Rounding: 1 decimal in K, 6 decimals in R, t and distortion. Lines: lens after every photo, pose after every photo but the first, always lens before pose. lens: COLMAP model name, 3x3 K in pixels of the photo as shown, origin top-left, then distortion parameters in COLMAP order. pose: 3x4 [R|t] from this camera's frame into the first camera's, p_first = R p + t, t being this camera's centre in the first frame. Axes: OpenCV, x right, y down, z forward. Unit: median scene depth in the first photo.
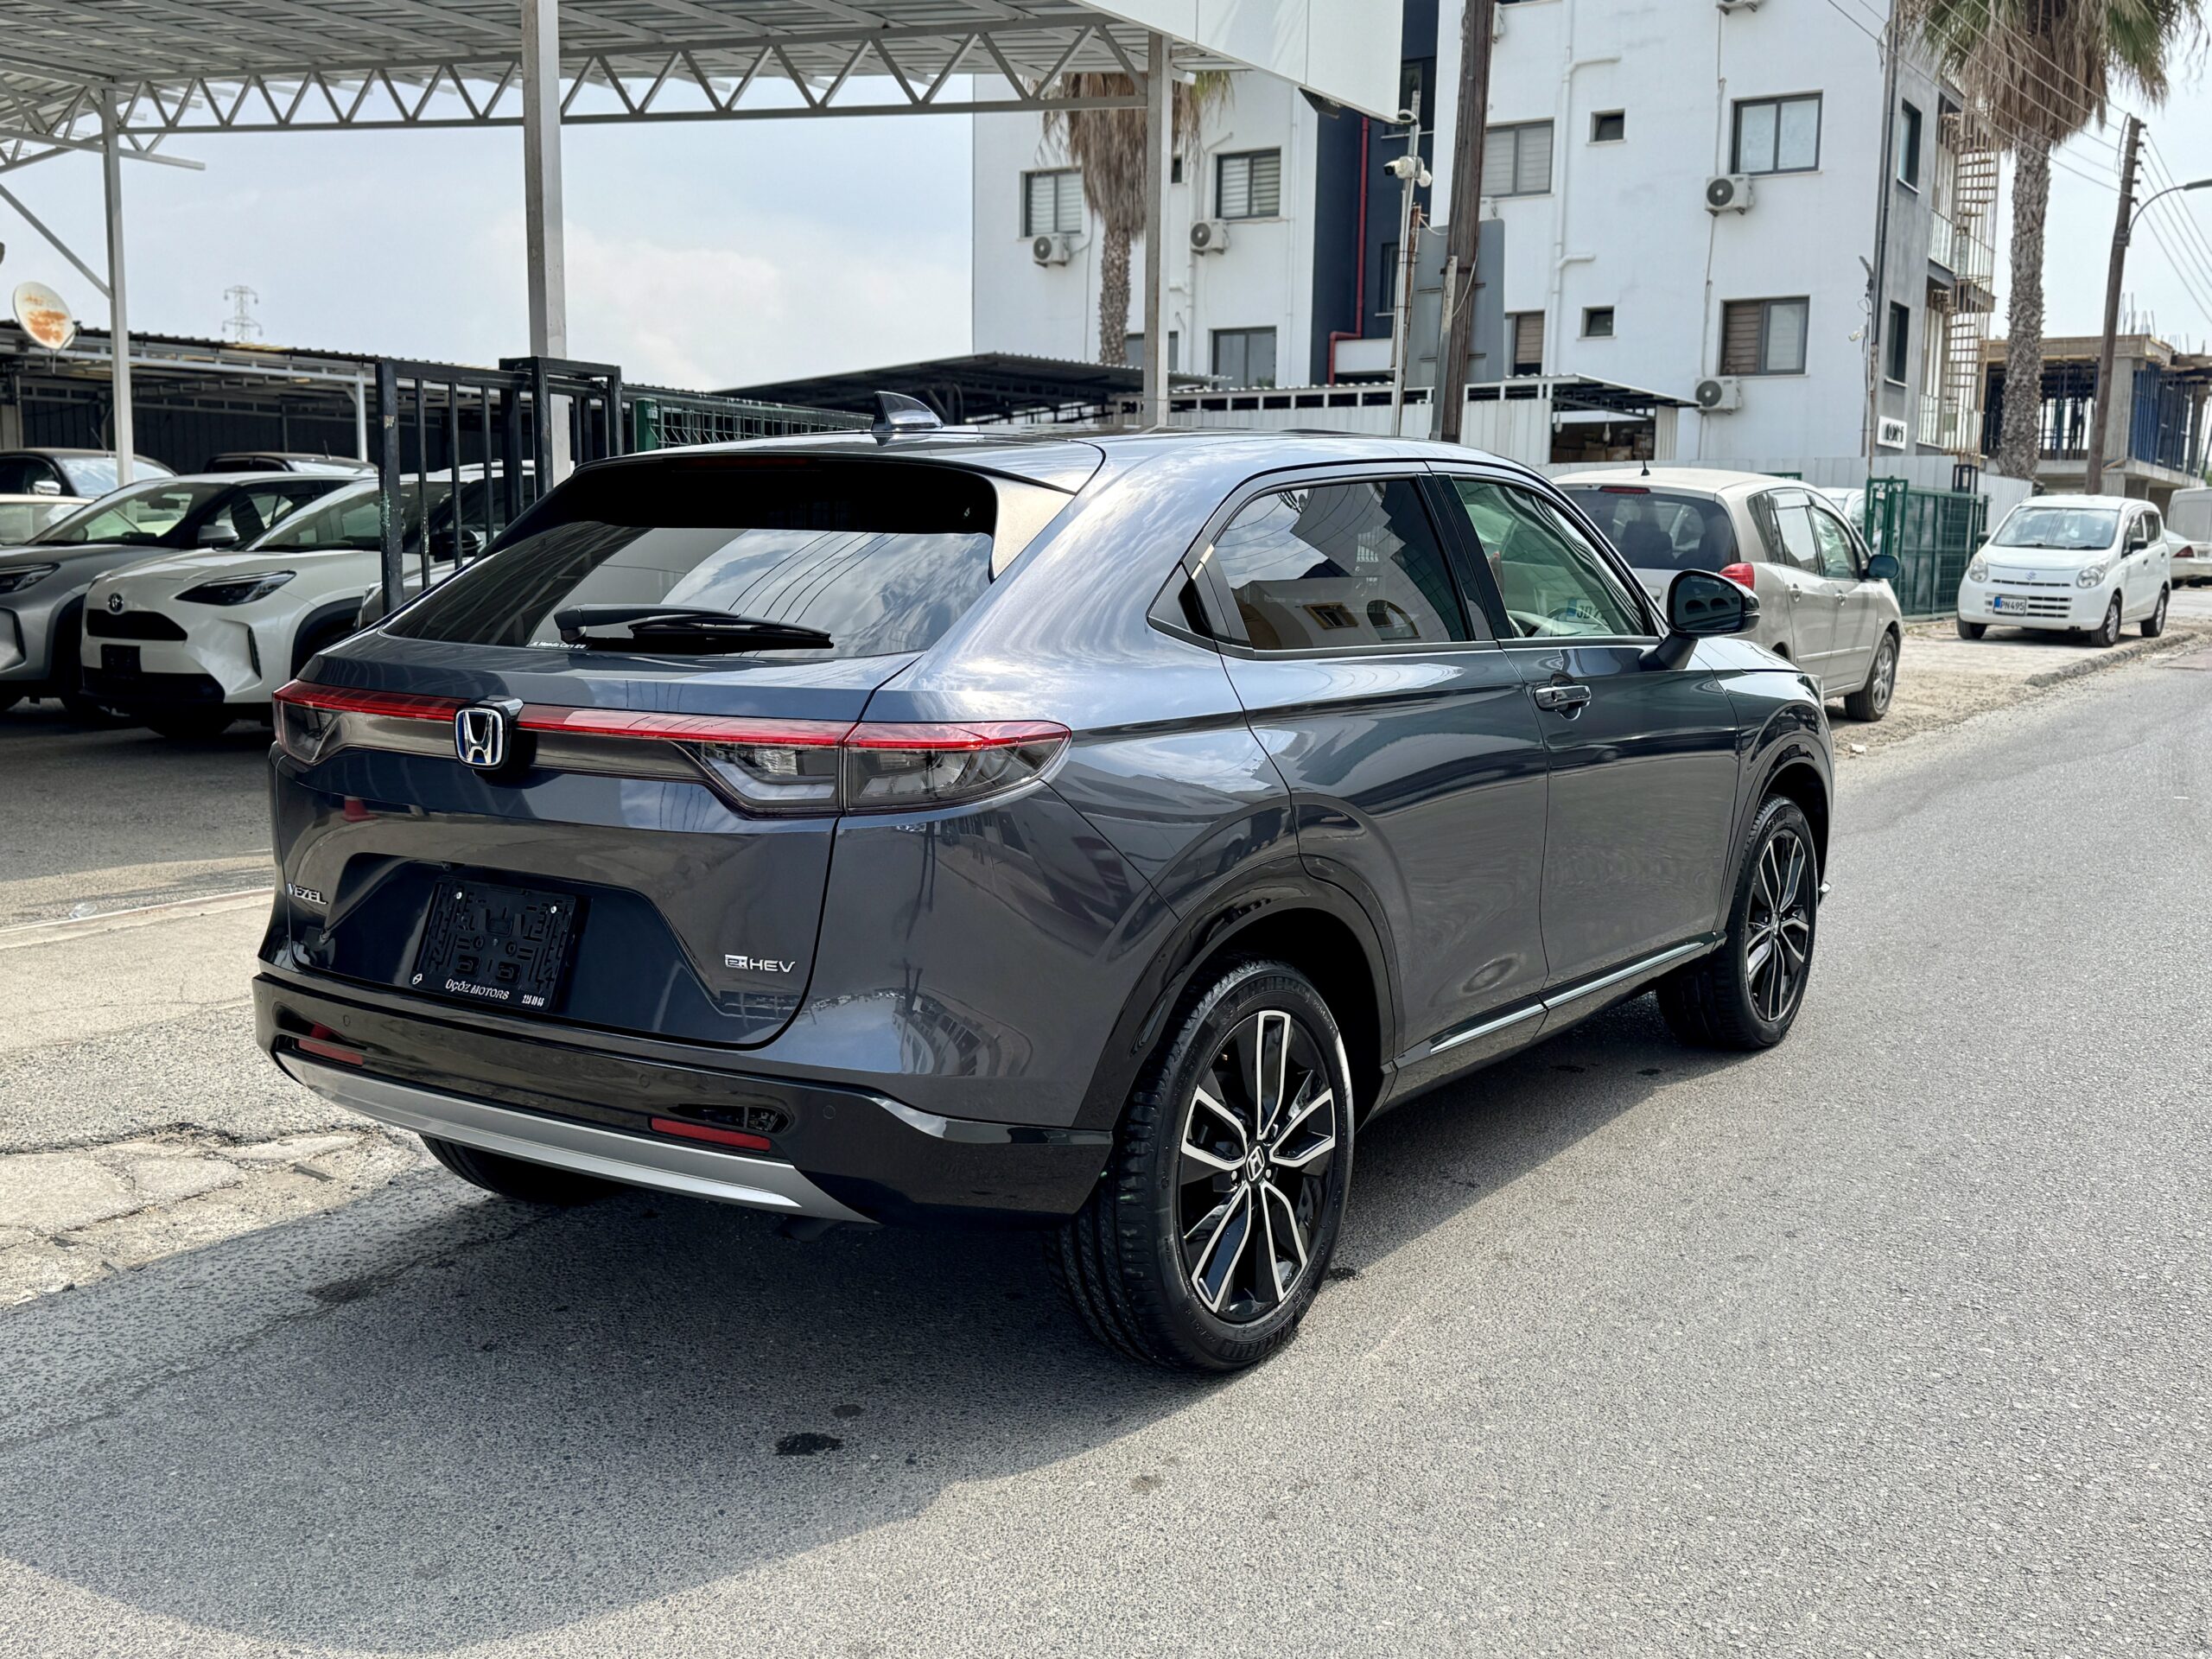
lens RADIAL K [[2130.4, 0, 1106.0], [0, 2130.4, 829.5], [0, 0, 1]] dist [0.150091, -0.294244]
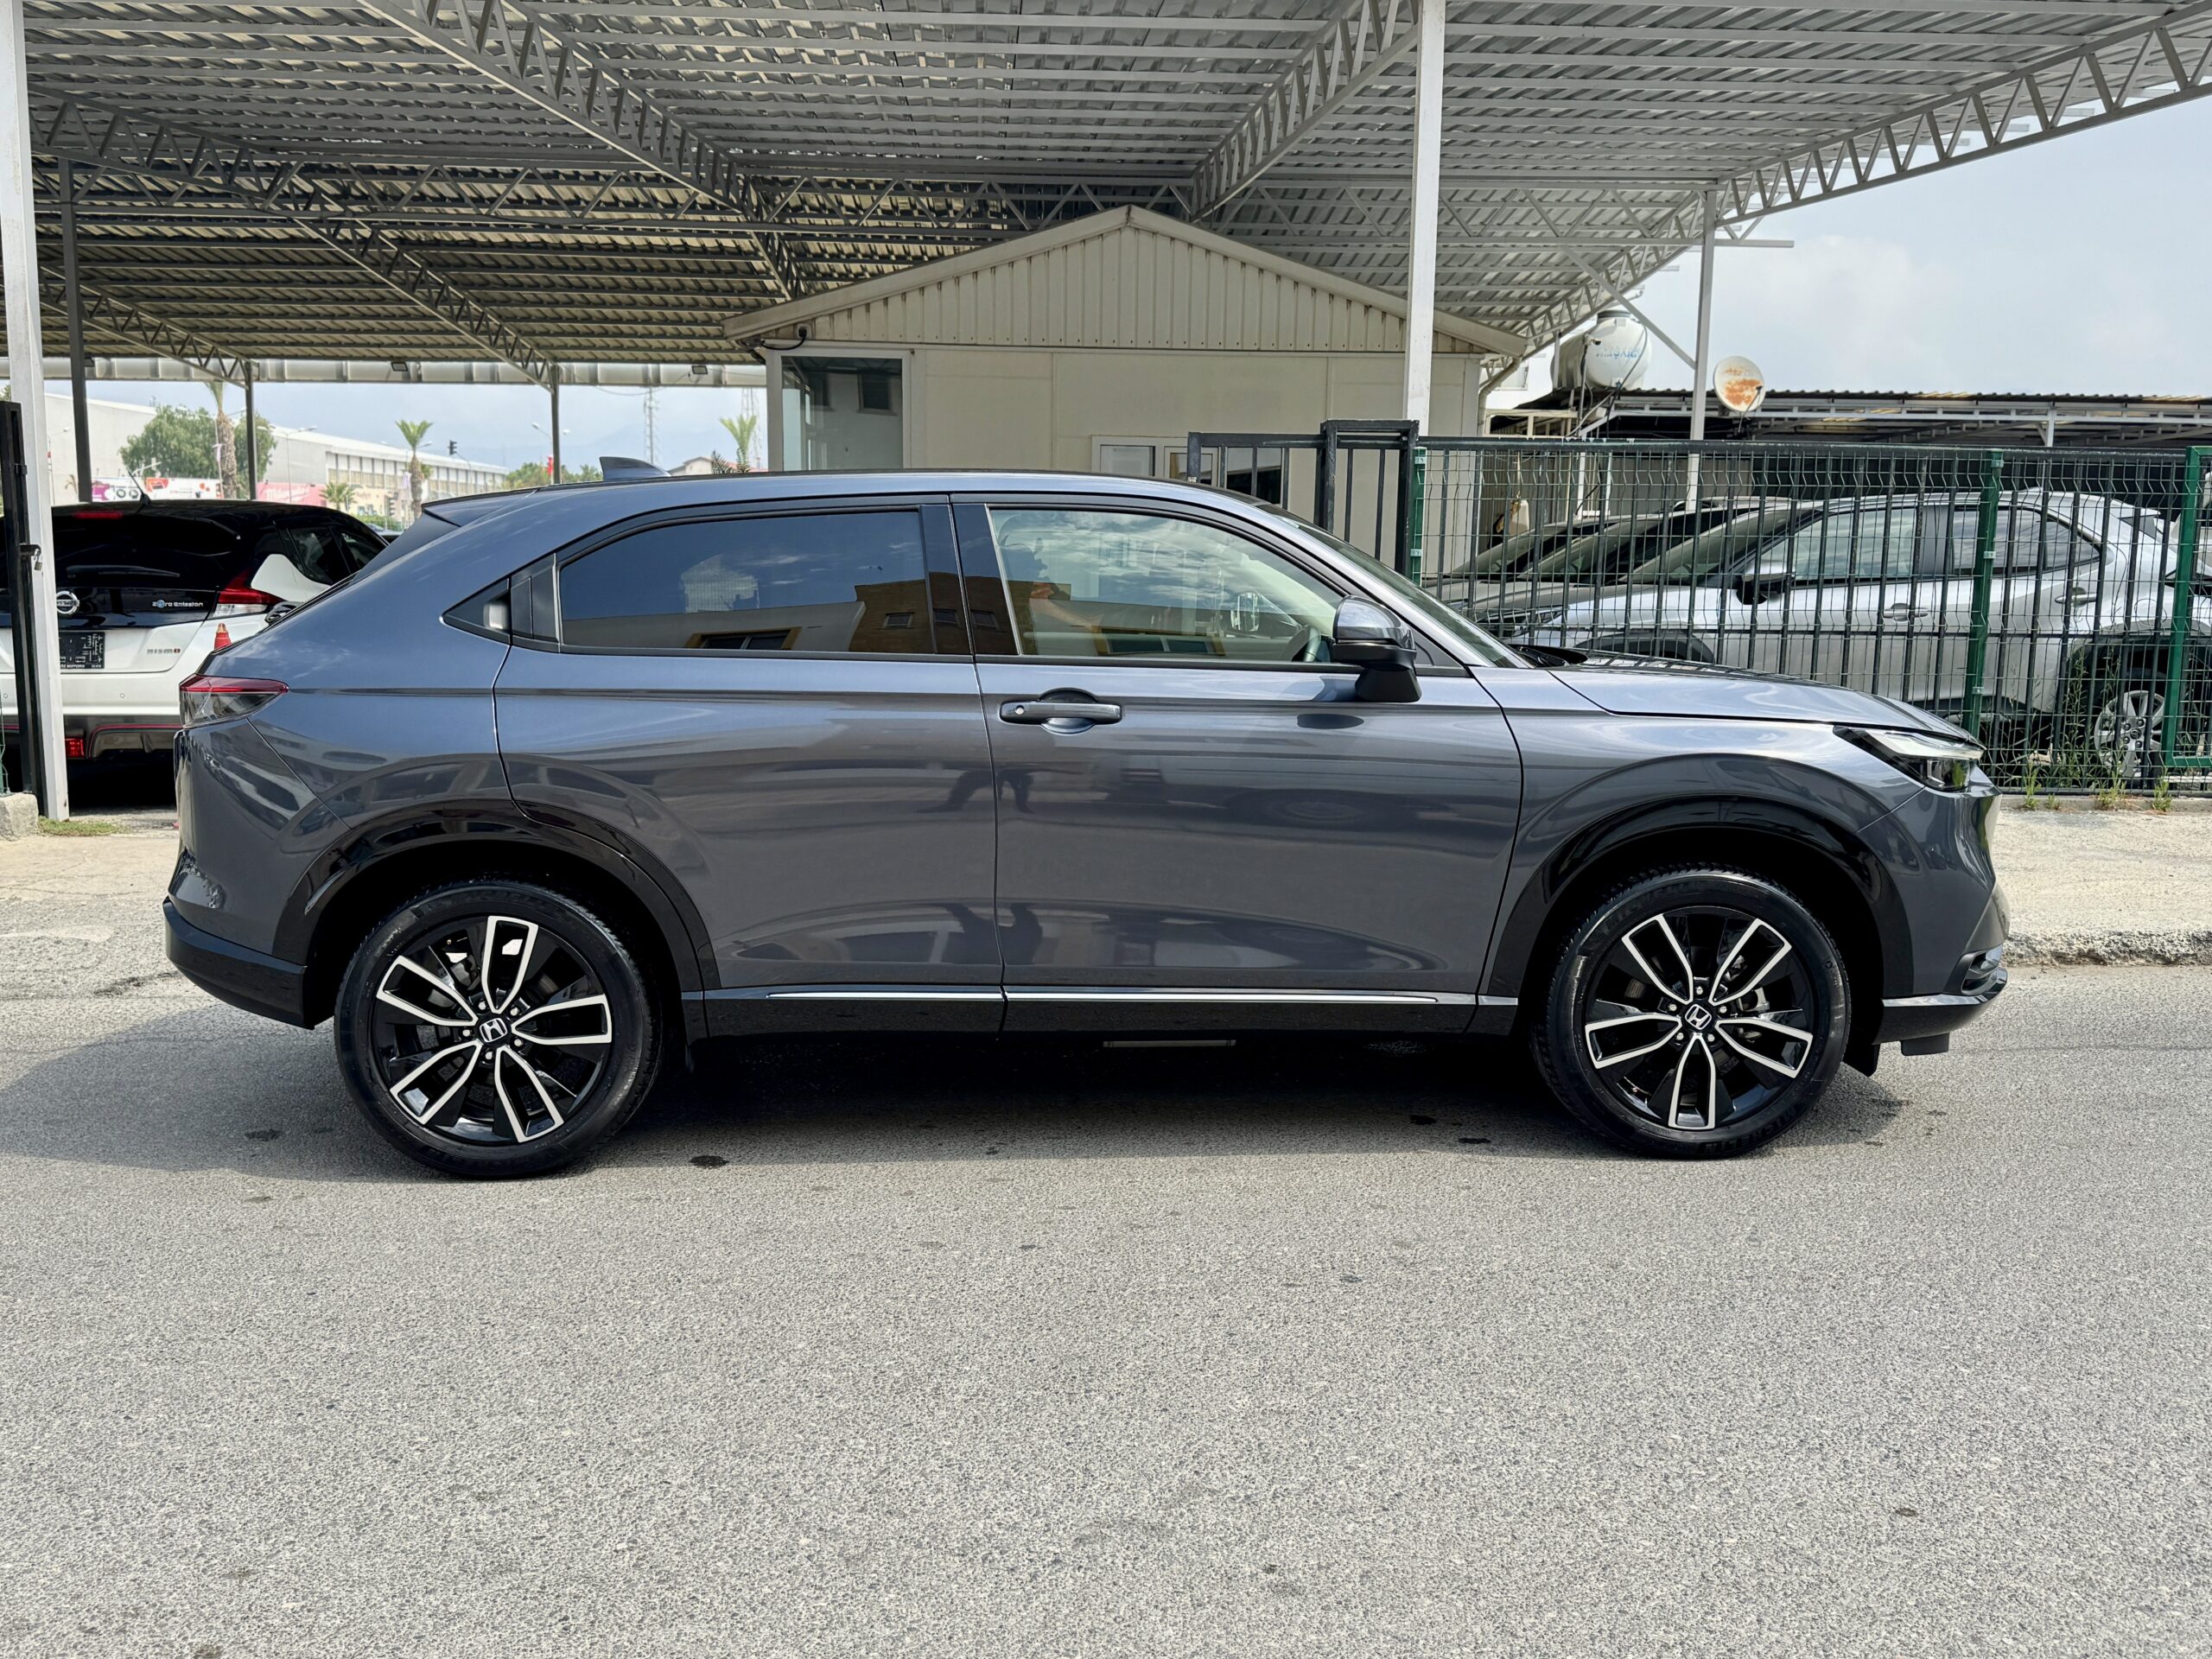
lens RADIAL K [[1955.0, 0, 1106.0], [0, 1955.0, 829.5], [0, 0, 1]] dist [0.140106, -0.303804]
pose [[0.600776, 0.102822, -0.792777, 0.842841], [-0.106668, 0.993137, 0.047975, -0.045135], [0.792269, 0.055742, 0.607620, 0.366008]]
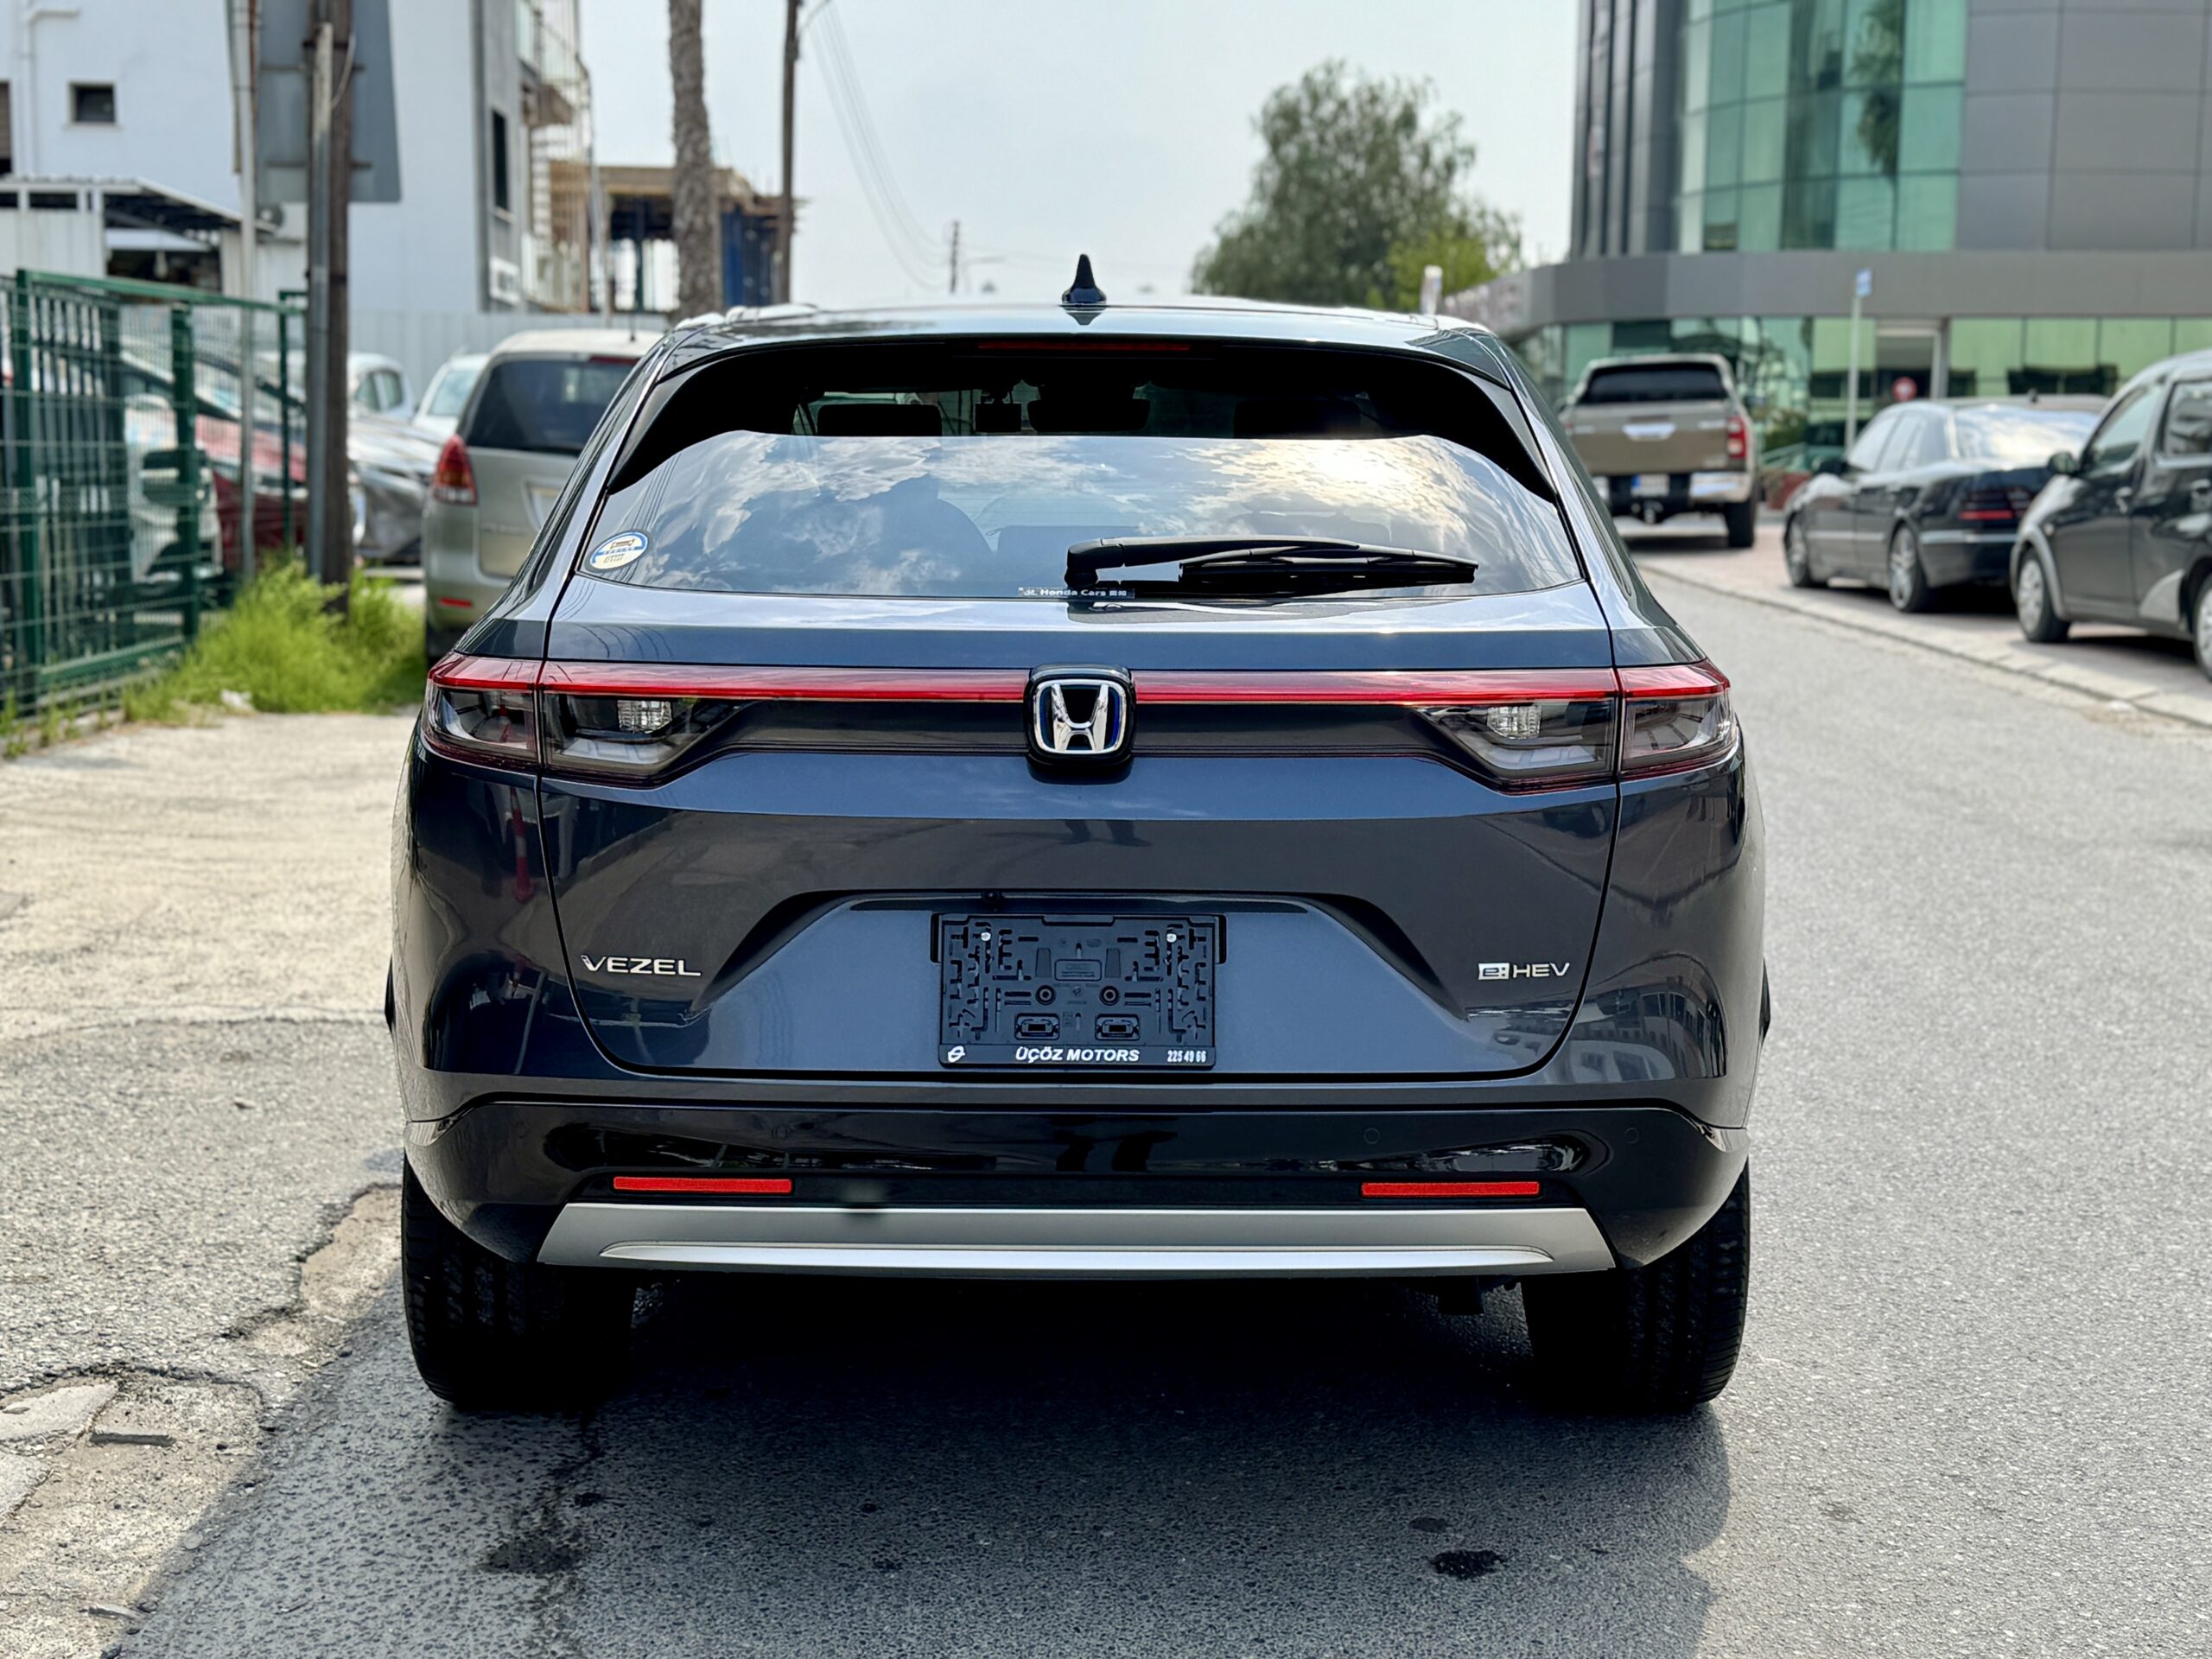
lens RADIAL K [[2968.9, 0, 1106.0], [0, 2968.9, 829.5], [0, 0, 1]] dist [0.220090, -0.556671]
pose [[0.817972, -0.077907, 0.569959, -0.540487], [0.076088, 0.996734, 0.027047, -0.019391], [-0.570204, 0.021243, 0.821228, 0.087945]]
